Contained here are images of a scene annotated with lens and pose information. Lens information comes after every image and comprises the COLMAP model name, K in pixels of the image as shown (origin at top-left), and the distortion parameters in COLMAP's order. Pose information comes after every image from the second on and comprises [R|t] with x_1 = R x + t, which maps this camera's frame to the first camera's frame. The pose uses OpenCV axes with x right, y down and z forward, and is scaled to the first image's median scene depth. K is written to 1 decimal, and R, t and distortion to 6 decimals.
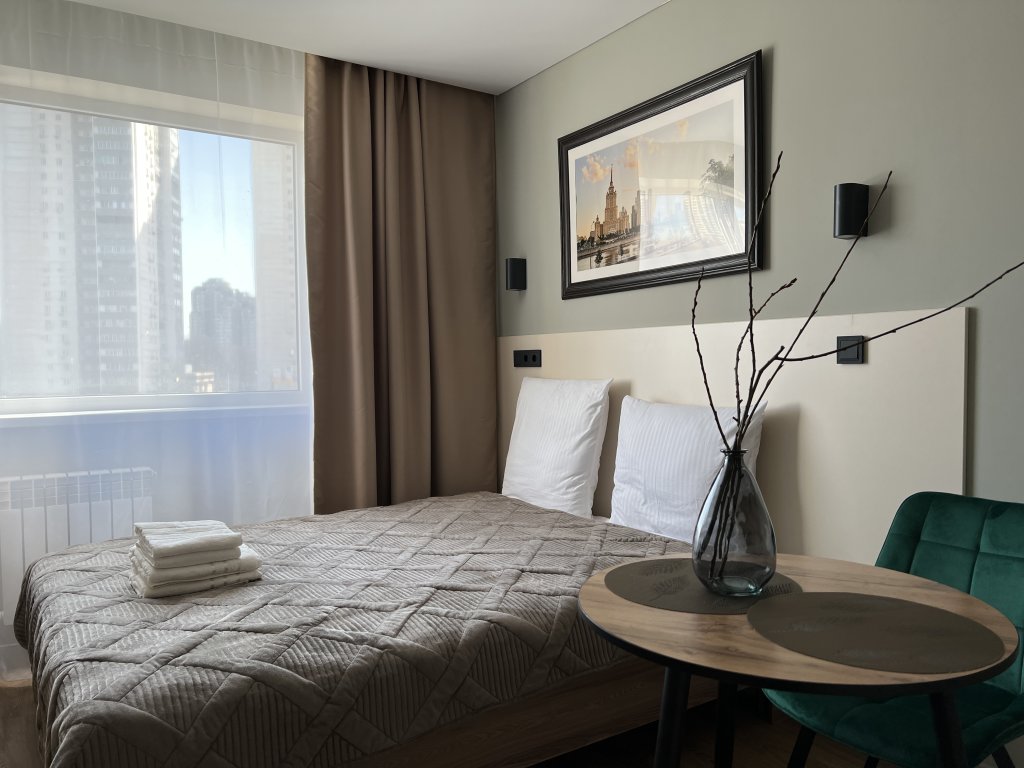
lens RADIAL K [[742.5, 0, 523.2], [0, 742.5, 405.6], [0, 0, 1]] dist [-0.019475, -0.007458]
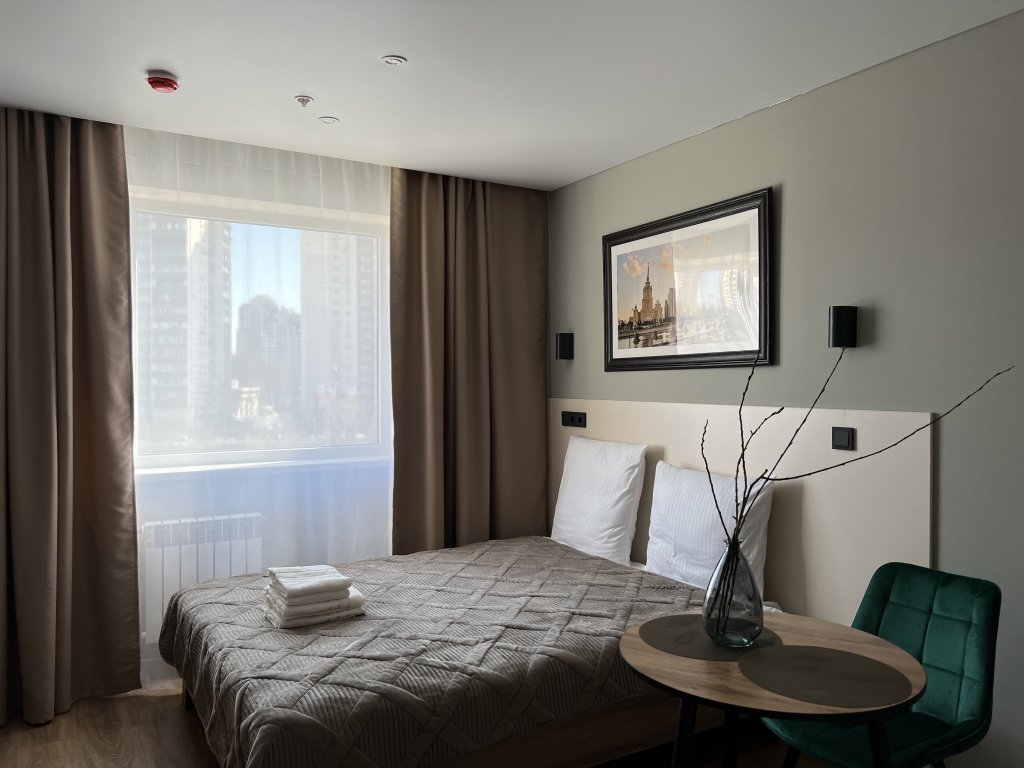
lens RADIAL K [[742.5, 0, 516.5], [0, 742.5, 394.1], [0, 0, 1]] dist [-0.019475, -0.007458]
pose [[0.998146, 0.009463, -0.060130, -0.022607], [-0.011777, 0.999199, -0.038256, -0.087856], [0.059720, 0.038893, 0.997457, -0.237085]]
